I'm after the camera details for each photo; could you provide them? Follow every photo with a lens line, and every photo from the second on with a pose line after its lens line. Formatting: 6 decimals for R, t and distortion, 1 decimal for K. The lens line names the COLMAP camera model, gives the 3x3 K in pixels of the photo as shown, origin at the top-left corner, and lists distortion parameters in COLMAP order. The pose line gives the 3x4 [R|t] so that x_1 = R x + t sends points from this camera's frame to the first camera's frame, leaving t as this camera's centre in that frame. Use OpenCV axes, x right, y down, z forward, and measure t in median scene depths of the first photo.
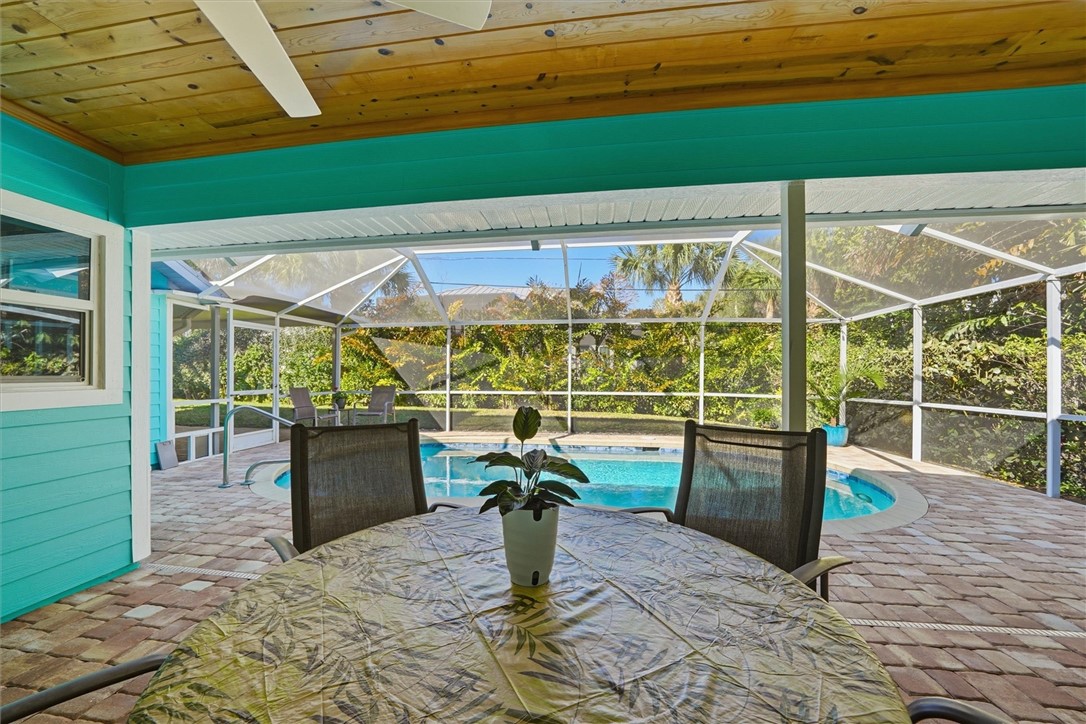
lens RADIAL K [[398.1, 0, 519.5], [0, 398.1, 369.7], [0, 0, 1]] dist [-0.017338, 0.000073]
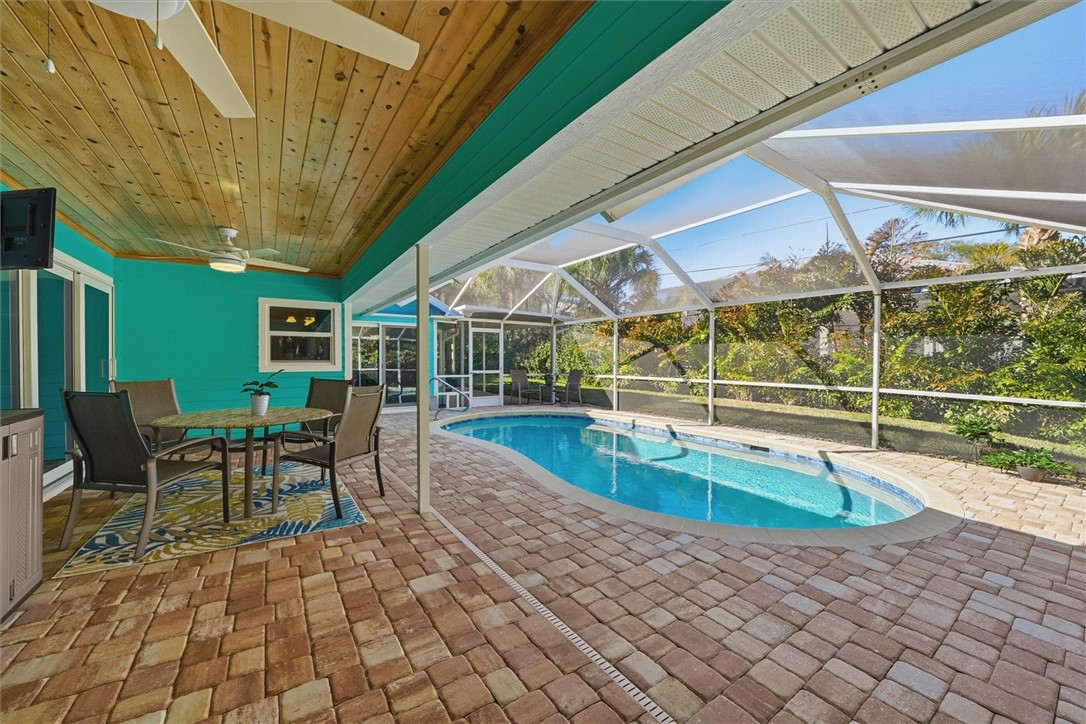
lens RADIAL K [[406.8, 0, 543.0], [0, 406.8, 362.0], [0, 0, 1]] dist [-0.012908, 0.000023]
pose [[0.672505, 0.006069, -0.740068, 1.475321], [0.003318, 0.999932, 0.011215, 0.000465], [0.740085, -0.009998, 0.672439, 0.144029]]
